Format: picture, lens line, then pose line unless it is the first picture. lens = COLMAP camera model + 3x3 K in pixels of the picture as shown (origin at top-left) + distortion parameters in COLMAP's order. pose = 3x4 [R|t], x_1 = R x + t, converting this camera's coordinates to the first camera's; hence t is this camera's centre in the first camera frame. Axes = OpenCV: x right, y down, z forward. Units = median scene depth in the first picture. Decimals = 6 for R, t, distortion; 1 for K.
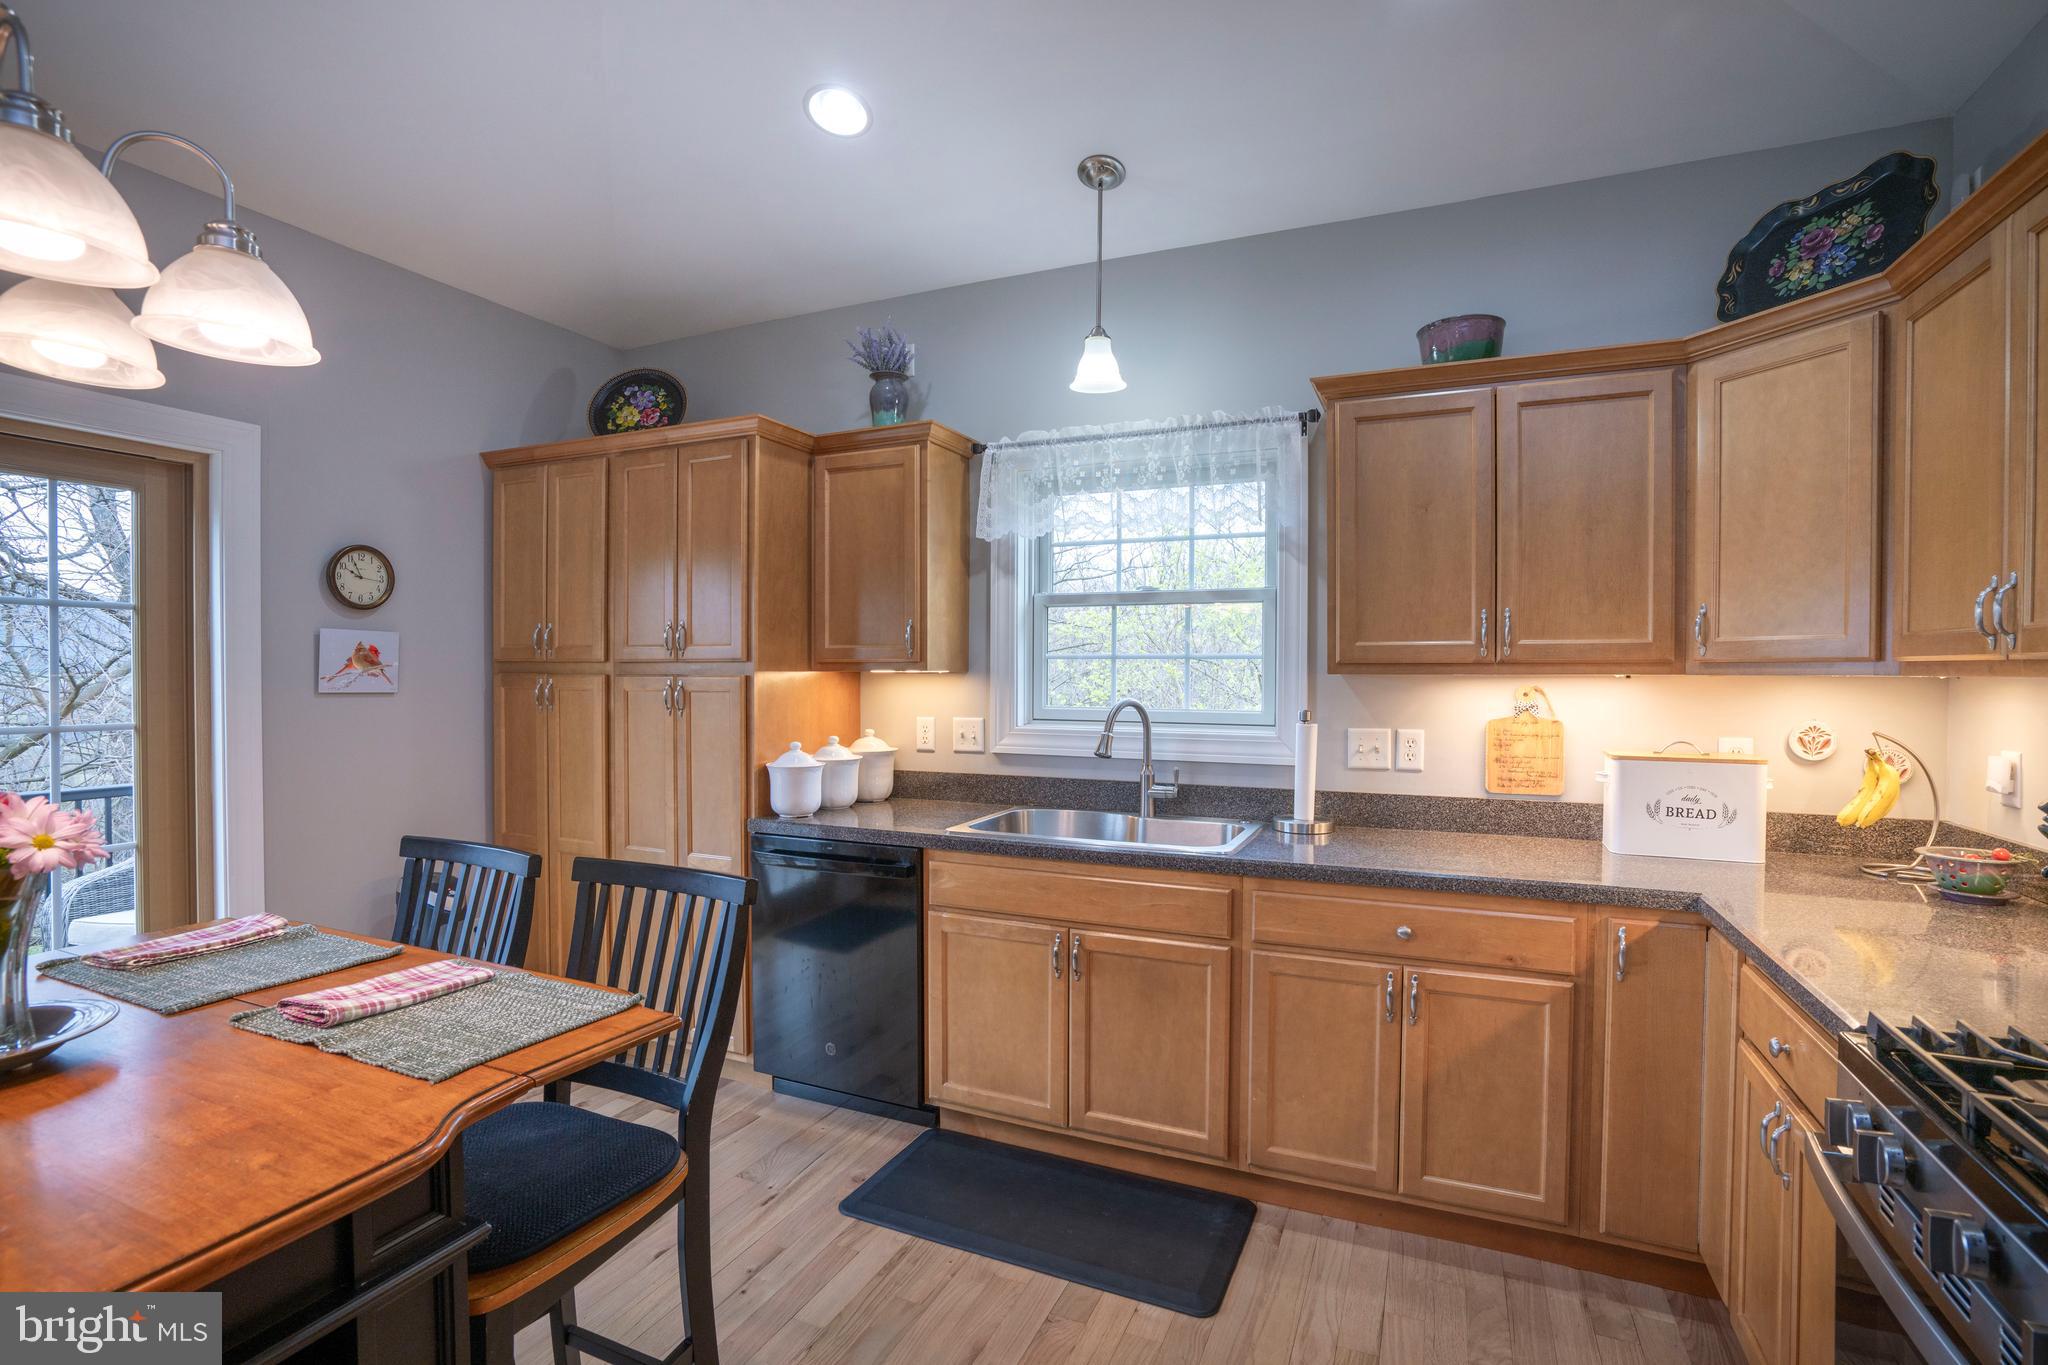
lens RADIAL K [[953.5, 0, 1024.5], [0, 953.5, 688.8], [0, 0, 1]] dist [-0.058360, 0.021733]
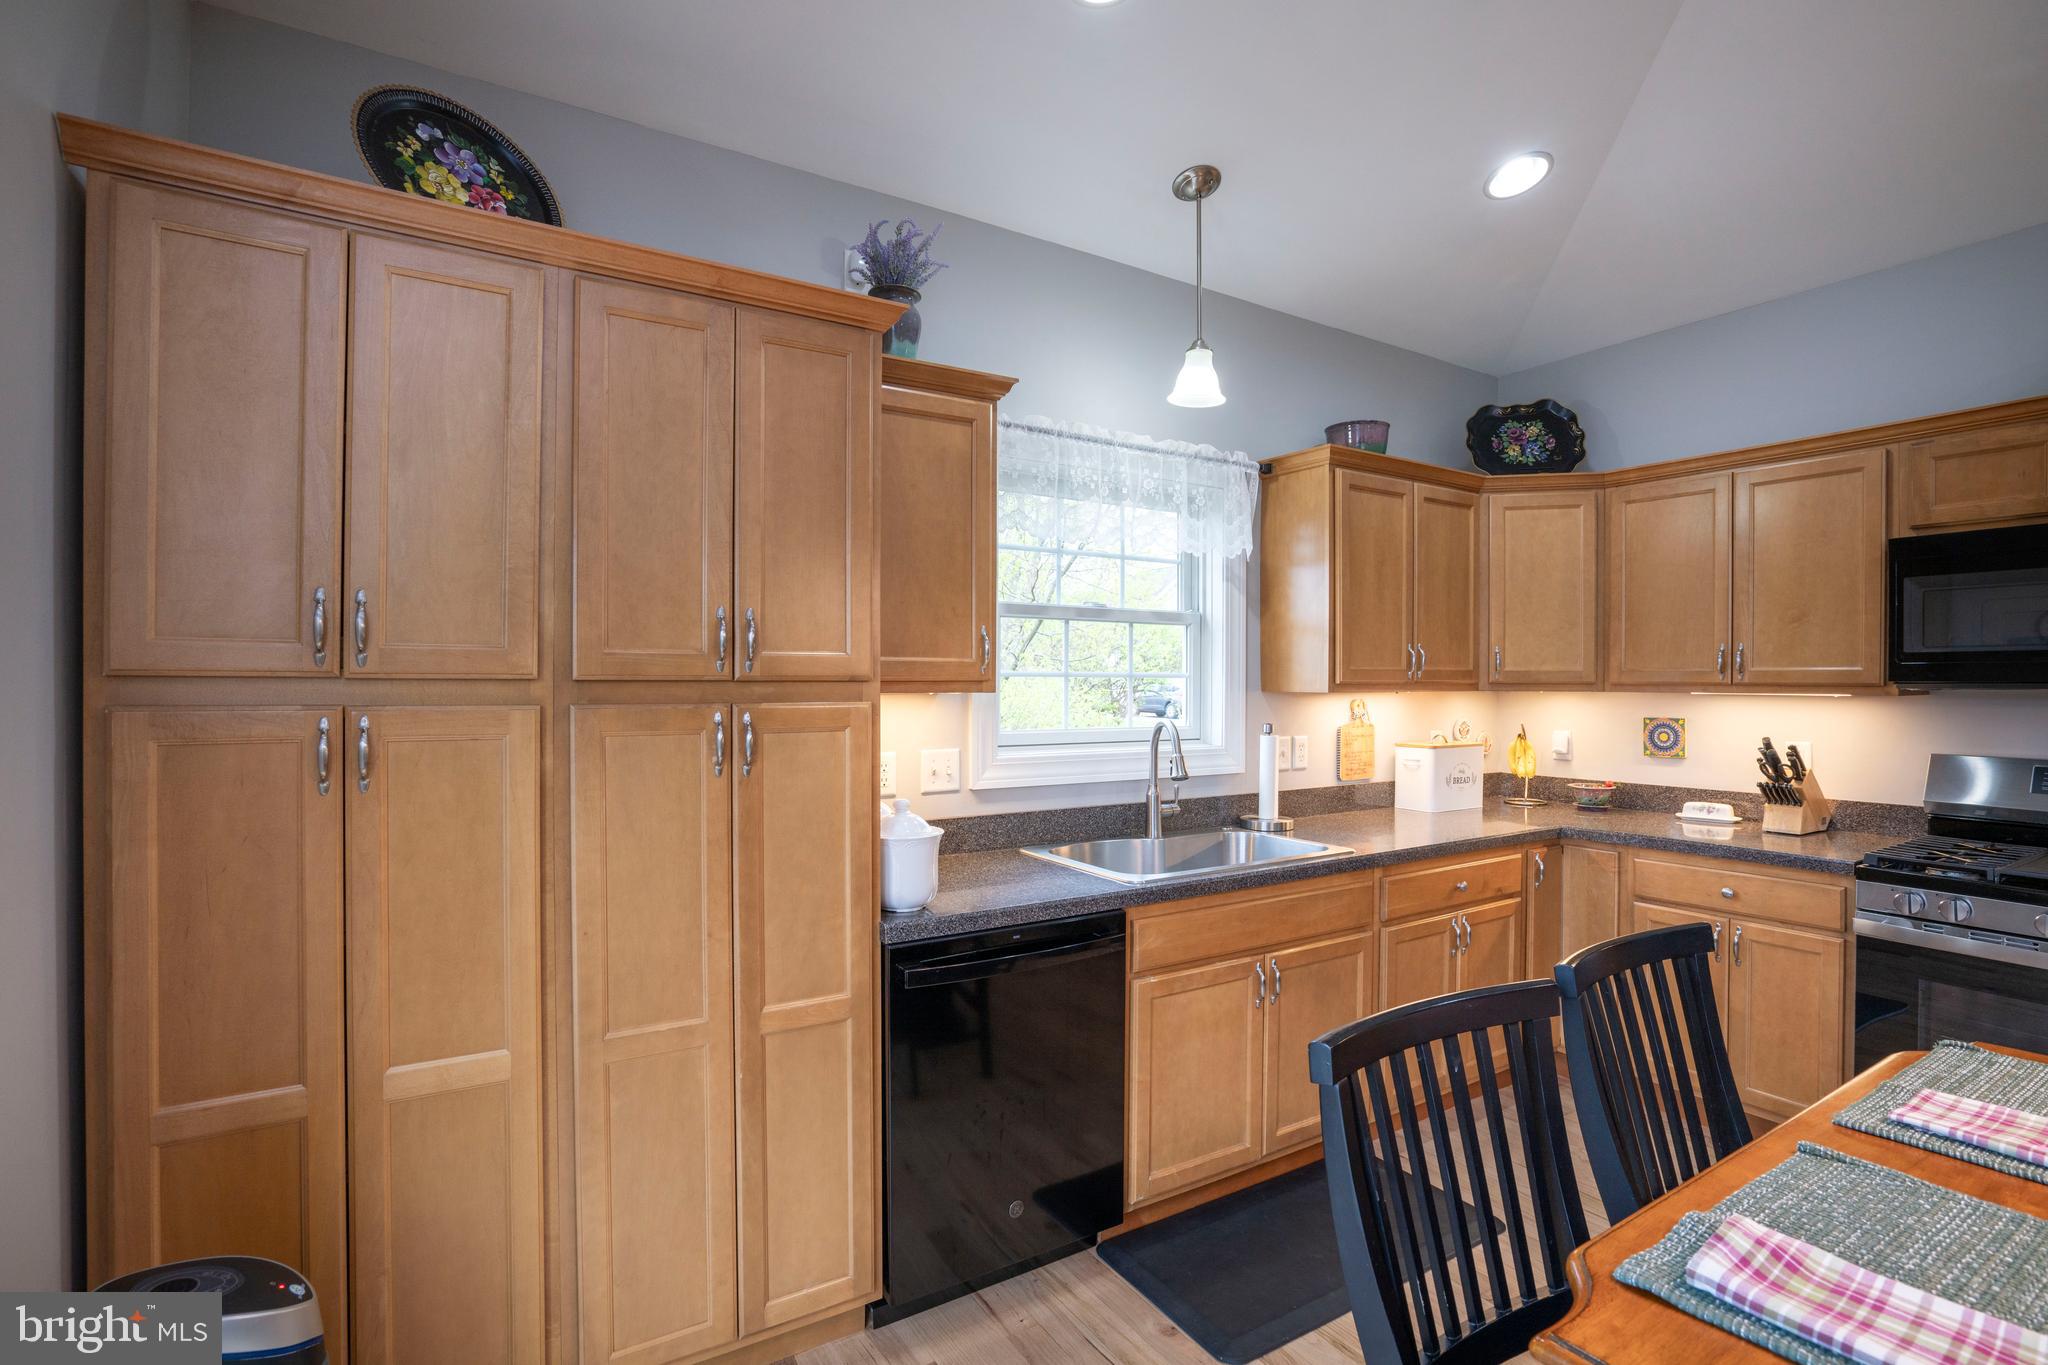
lens RADIAL K [[953.5, 0, 1023.8], [0, 953.5, 688.3], [0, 0, 1]] dist [-0.058360, 0.021733]
pose [[0.564853, -0.006179, 0.825169, -0.791267], [0.013959, 0.999900, -0.002068, -0.021291], [-0.825074, 0.012686, 0.564883, 0.571149]]
